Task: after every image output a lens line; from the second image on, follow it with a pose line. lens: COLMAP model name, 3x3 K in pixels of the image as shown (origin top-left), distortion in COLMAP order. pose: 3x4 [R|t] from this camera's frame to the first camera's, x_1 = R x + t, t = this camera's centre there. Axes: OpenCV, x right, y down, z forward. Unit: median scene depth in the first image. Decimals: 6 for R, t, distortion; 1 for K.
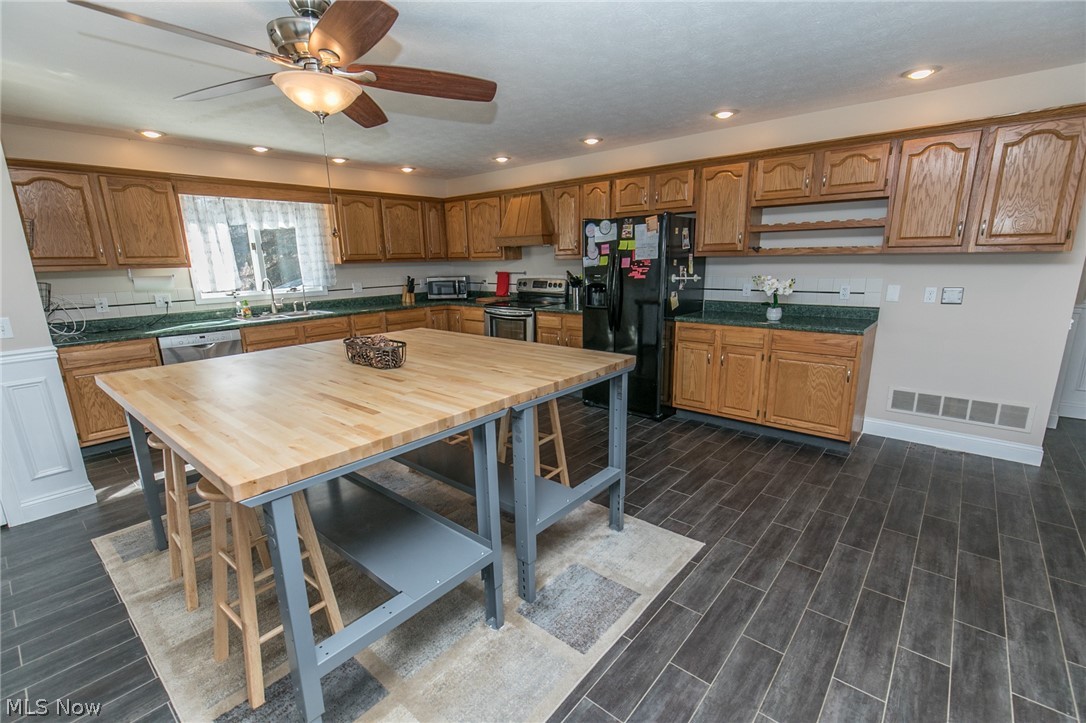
lens RADIAL K [[488.2, 0, 544.0], [0, 488.2, 376.4], [0, 0, 1]] dist [-0.019698, 0.000120]
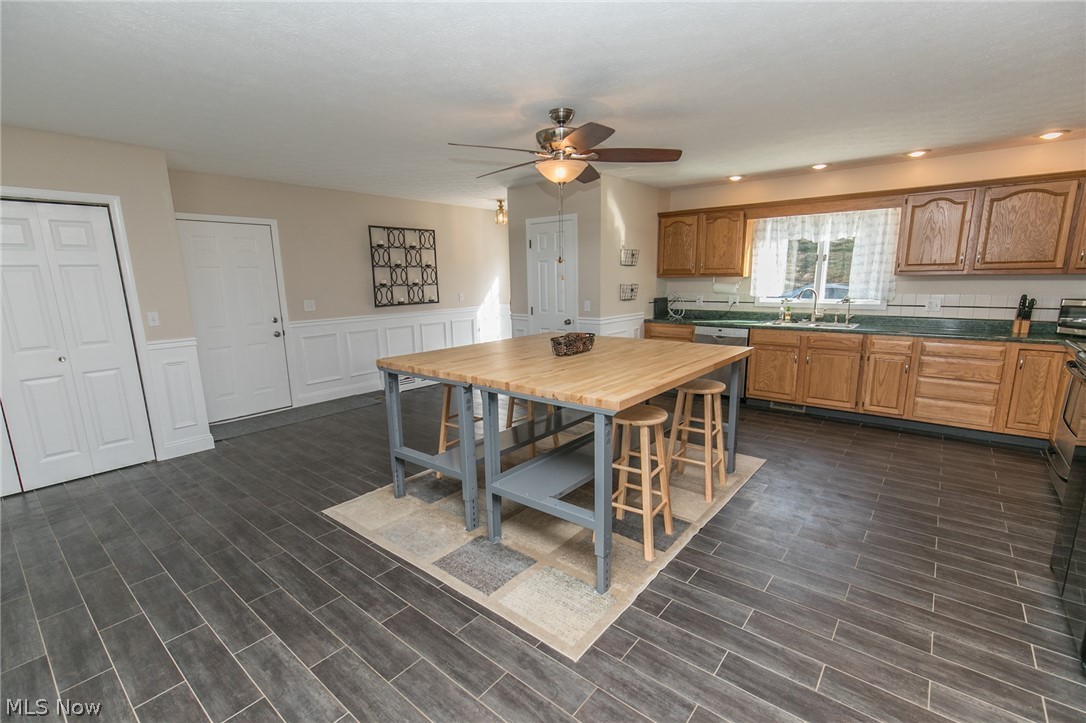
lens RADIAL K [[491.0, 0, 543.0], [0, 491.0, 361.5], [0, 0, 1]] dist [0.002344, 0.000057]
pose [[0.013426, 0.197018, -0.980308, 0.555497], [-0.219854, 0.956986, 0.189320, -0.136701], [0.975440, 0.212983, 0.056163, 0.446847]]
